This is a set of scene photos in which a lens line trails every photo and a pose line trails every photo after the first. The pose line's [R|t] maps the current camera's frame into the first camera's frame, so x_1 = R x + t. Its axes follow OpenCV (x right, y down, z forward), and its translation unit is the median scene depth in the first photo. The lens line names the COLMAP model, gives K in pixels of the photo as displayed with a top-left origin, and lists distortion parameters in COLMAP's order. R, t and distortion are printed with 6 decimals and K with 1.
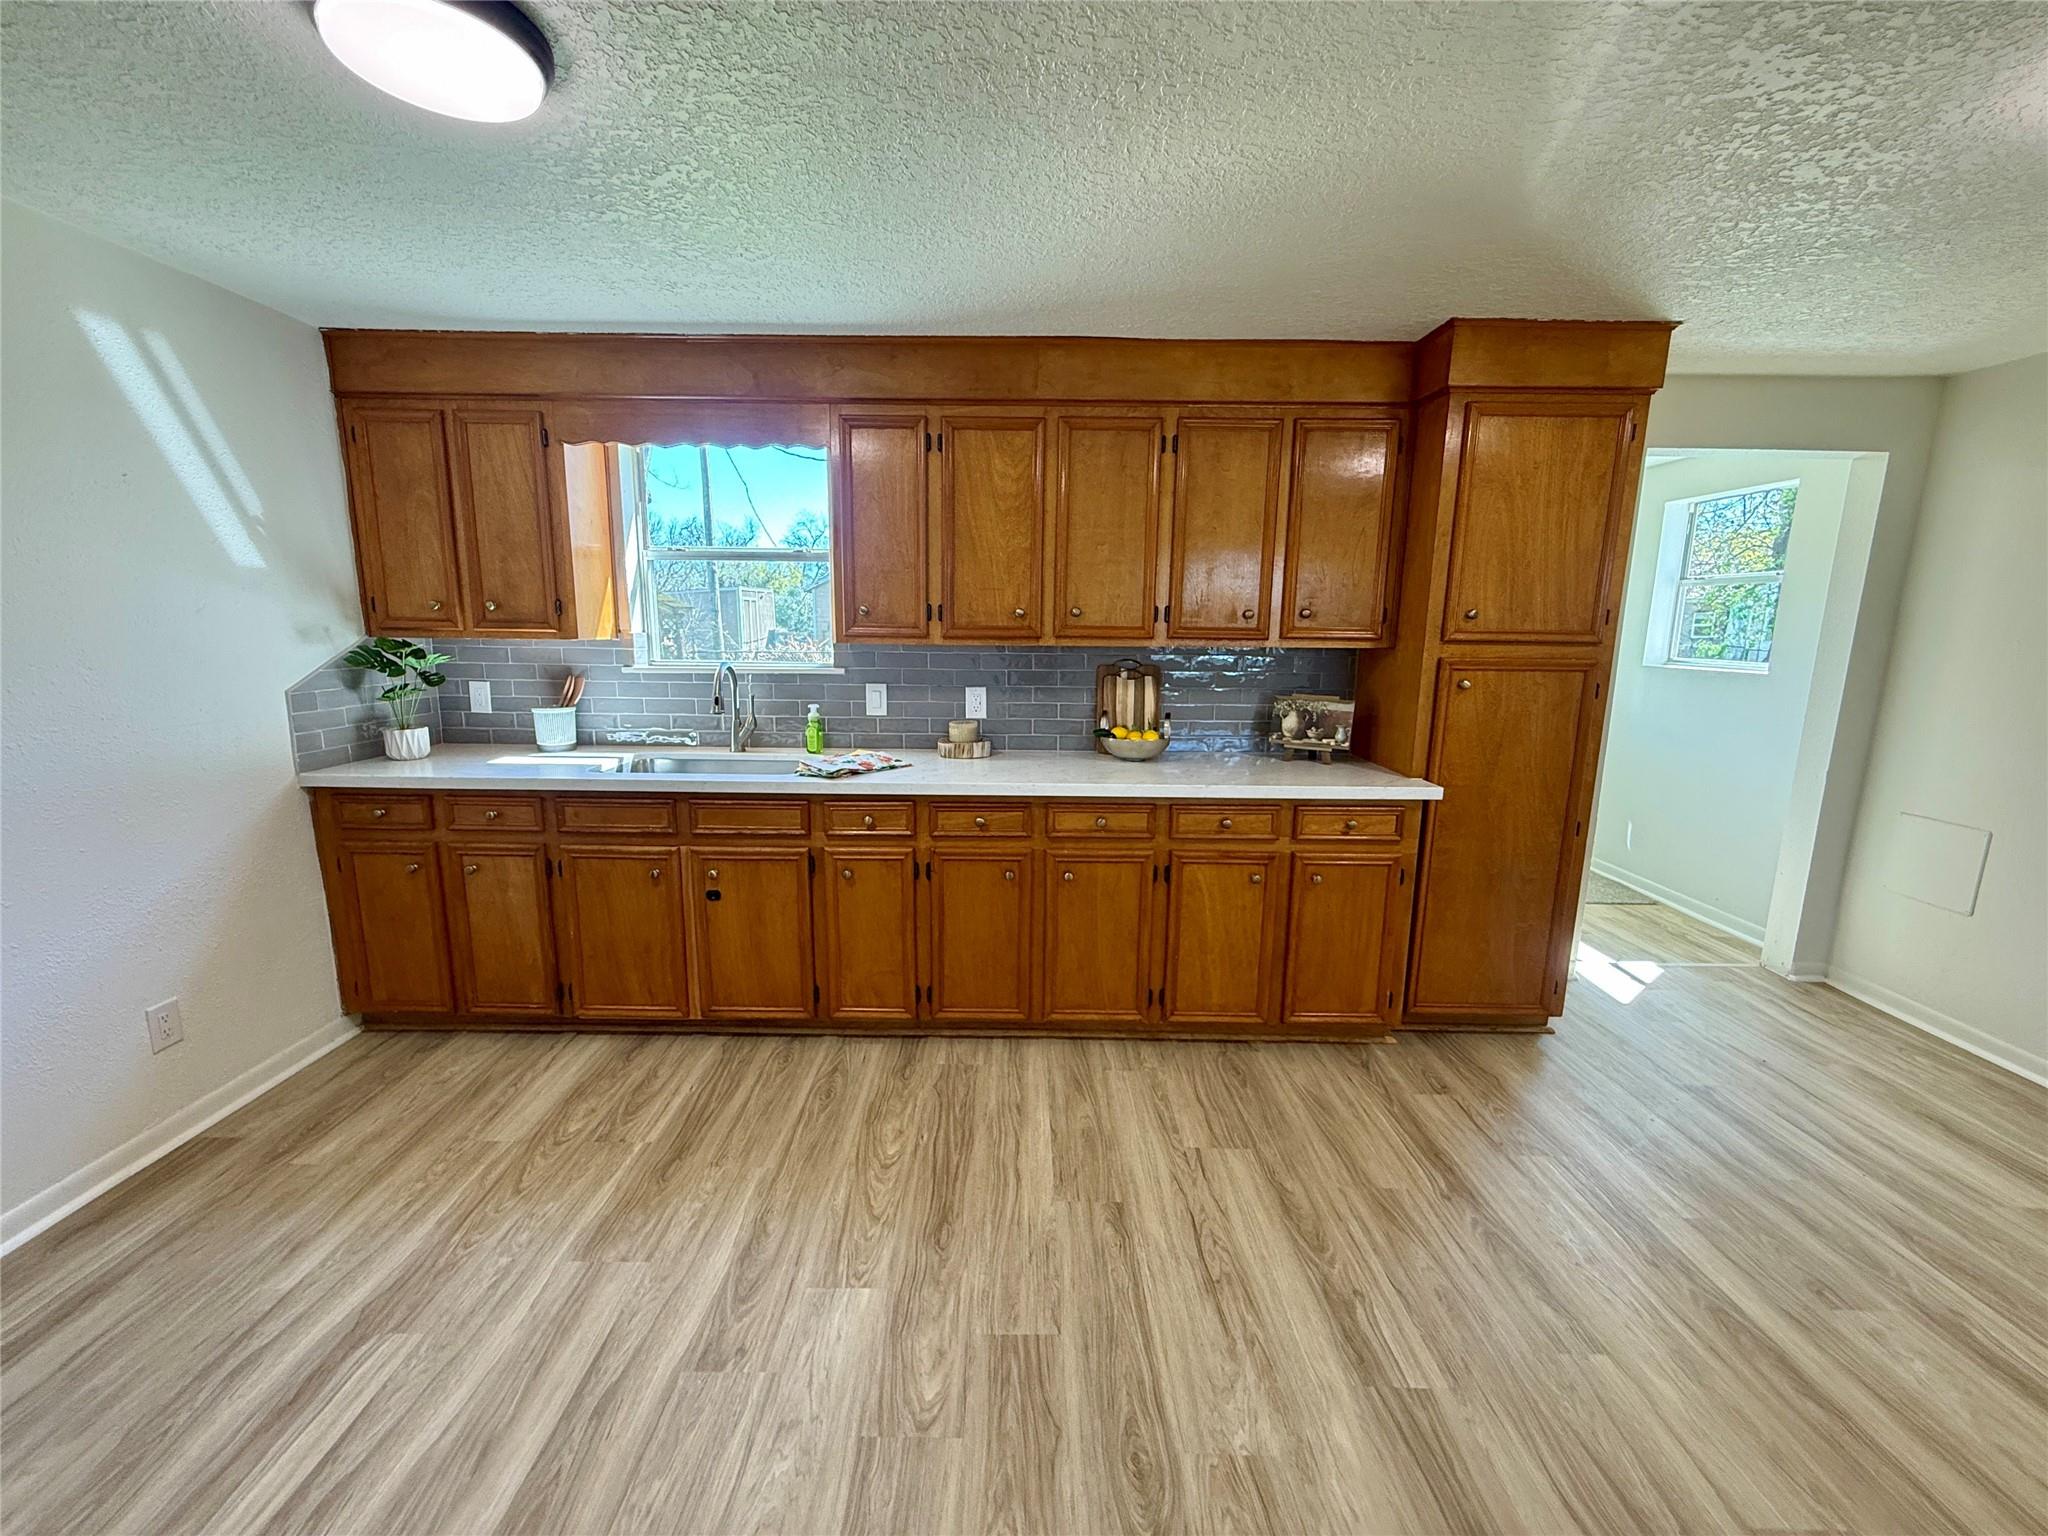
lens RADIAL K [[819.6, 0, 1013.0], [0, 819.6, 761.2], [0, 0, 1]] dist [-0.001238, 0.000215]
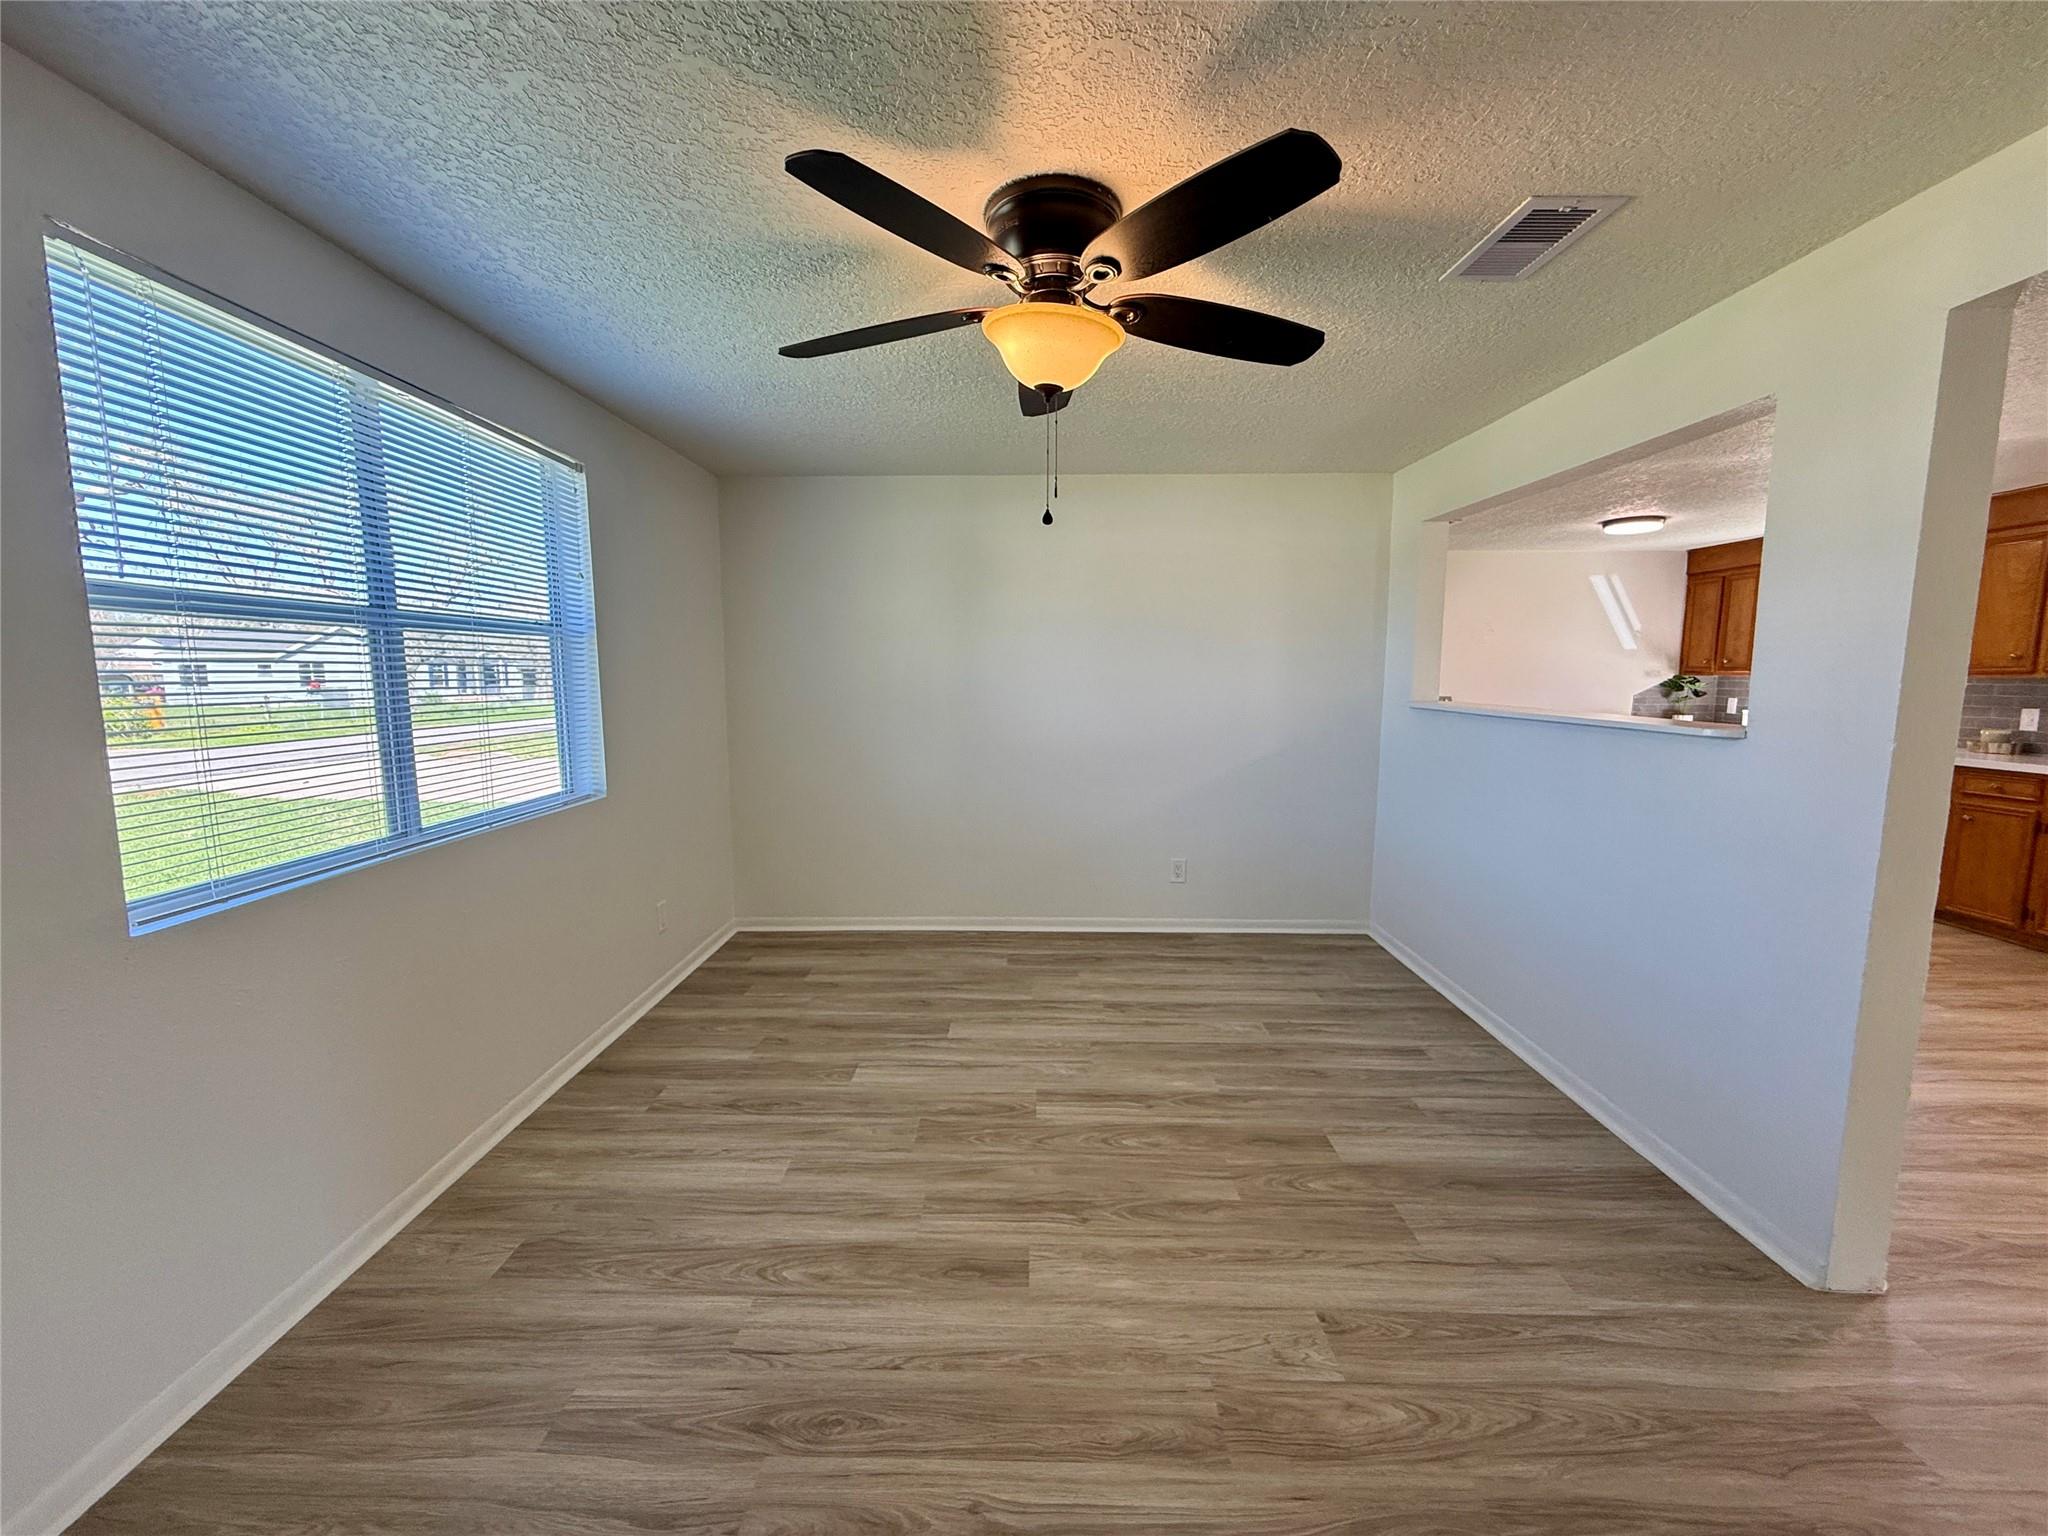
lens RADIAL K [[819.6, 0, 1017.8], [0, 819.6, 765.0], [0, 0, 1]] dist [-0.001238, 0.000215]
pose [[-0.014235, 0.101069, -0.994778, 1.629097], [-0.169598, 0.980219, 0.102017, 0.183642], [0.985410, 0.170165, 0.003188, -0.839837]]
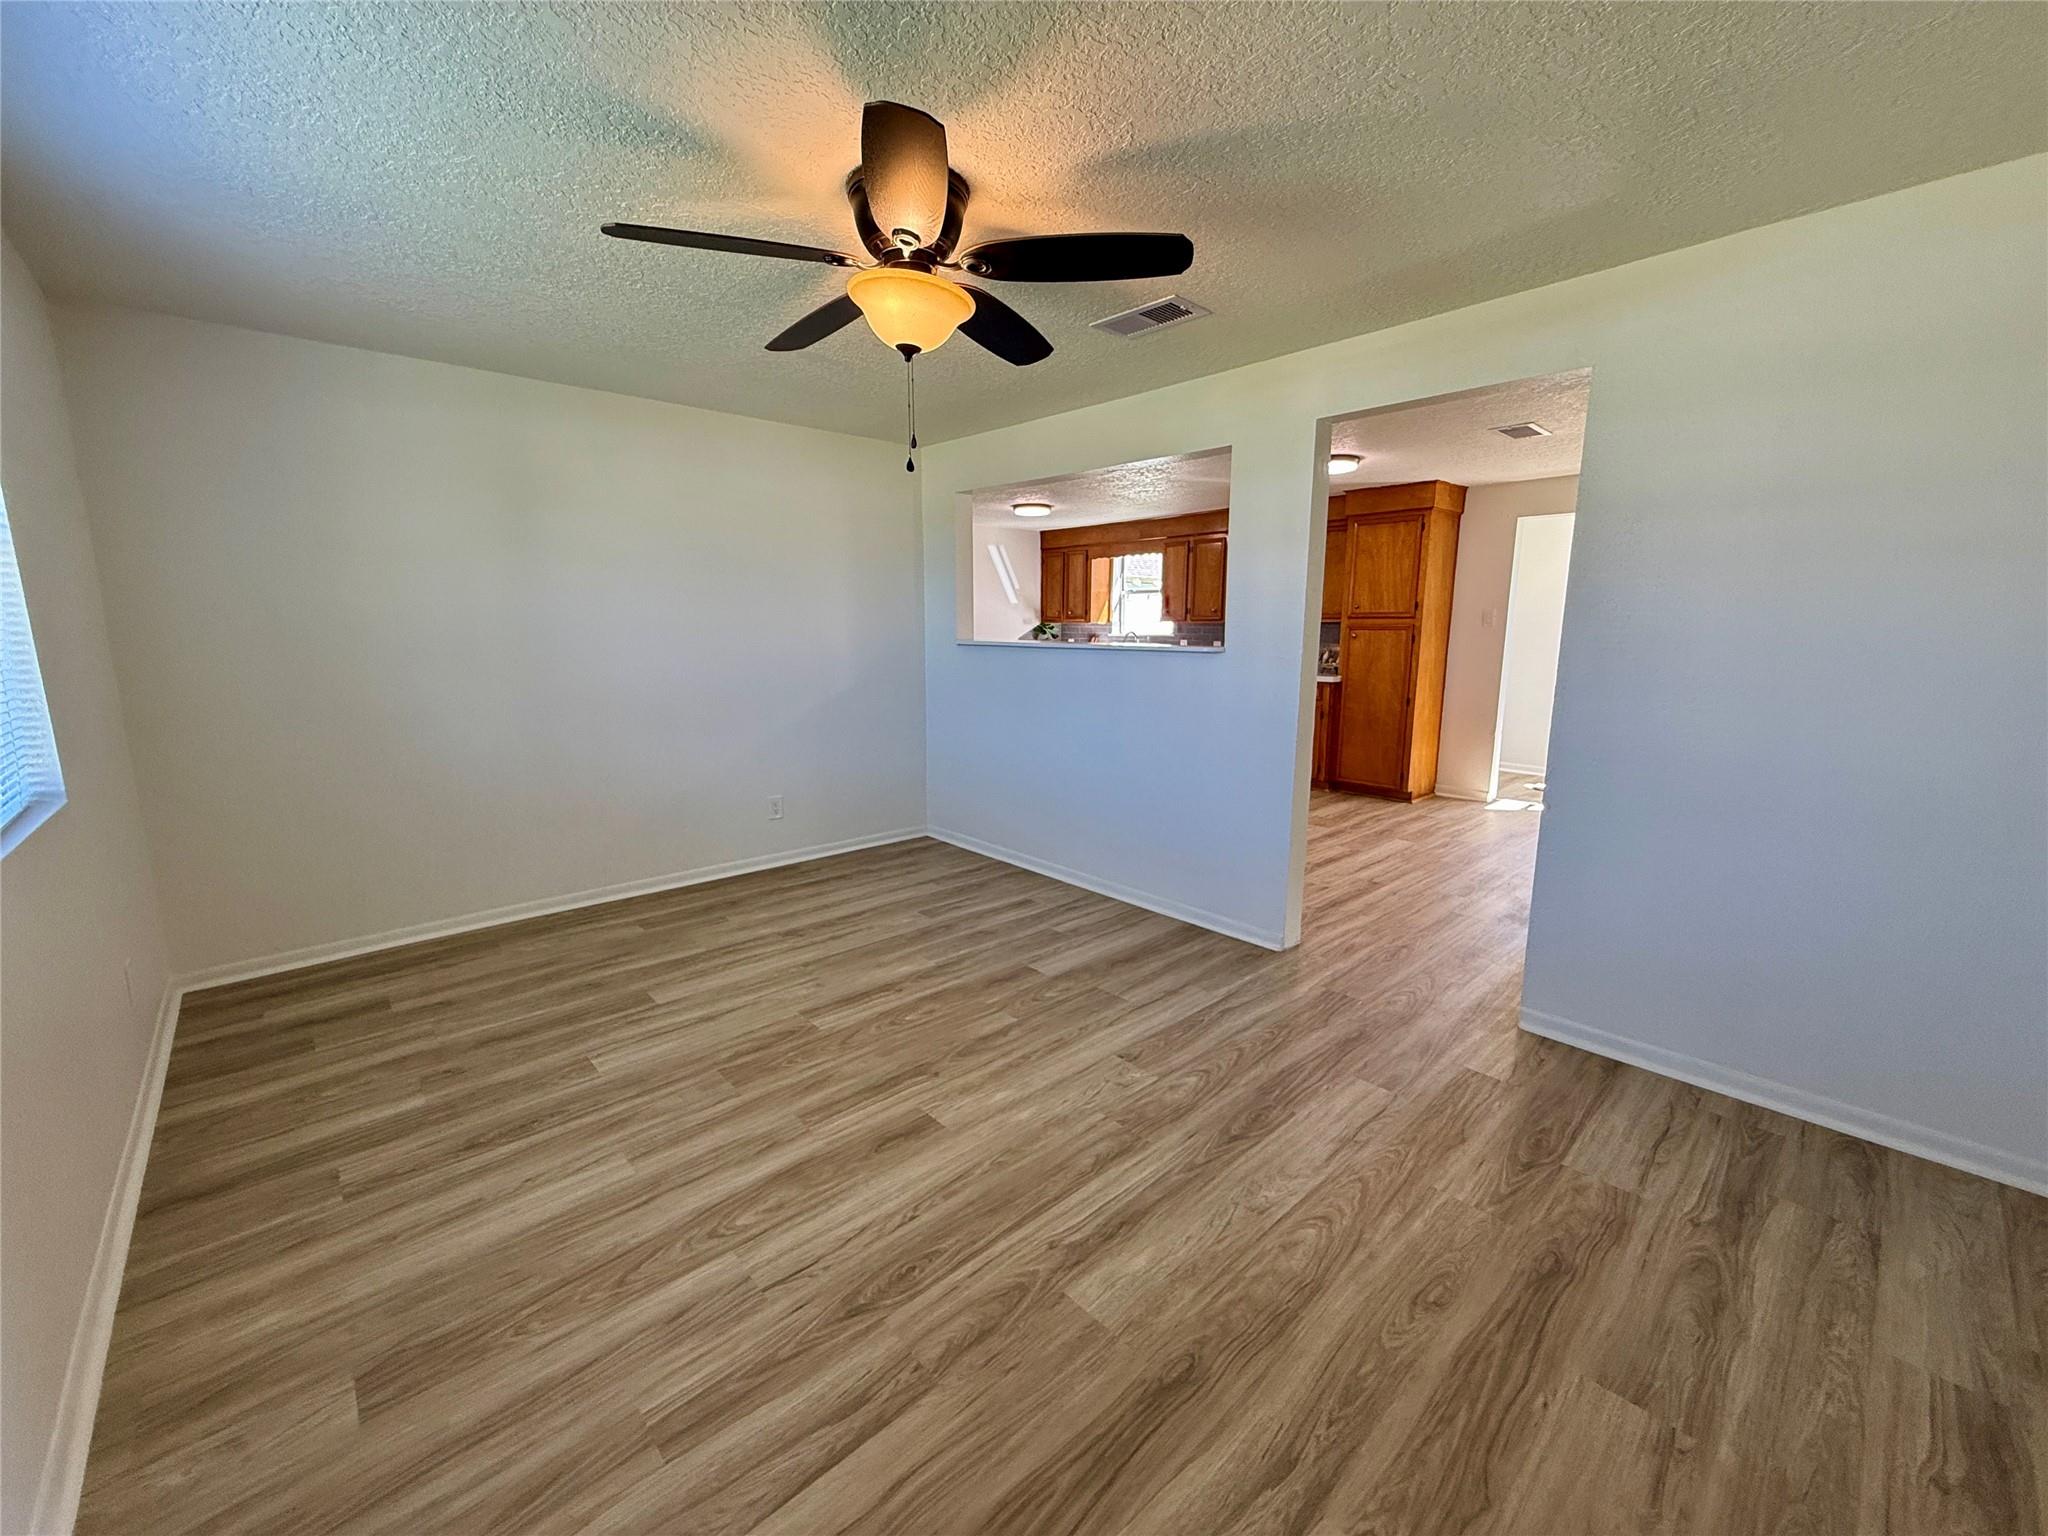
lens RADIAL K [[819.6, 0, 1021.7], [0, 819.6, 763.4], [0, 0, 1]] dist [-0.001238, 0.000215]
pose [[0.679958, 0.110042, -0.724947, 1.592766], [-0.116474, 0.992331, 0.041384, 0.277249], [0.723942, 0.056298, 0.687560, -1.267896]]
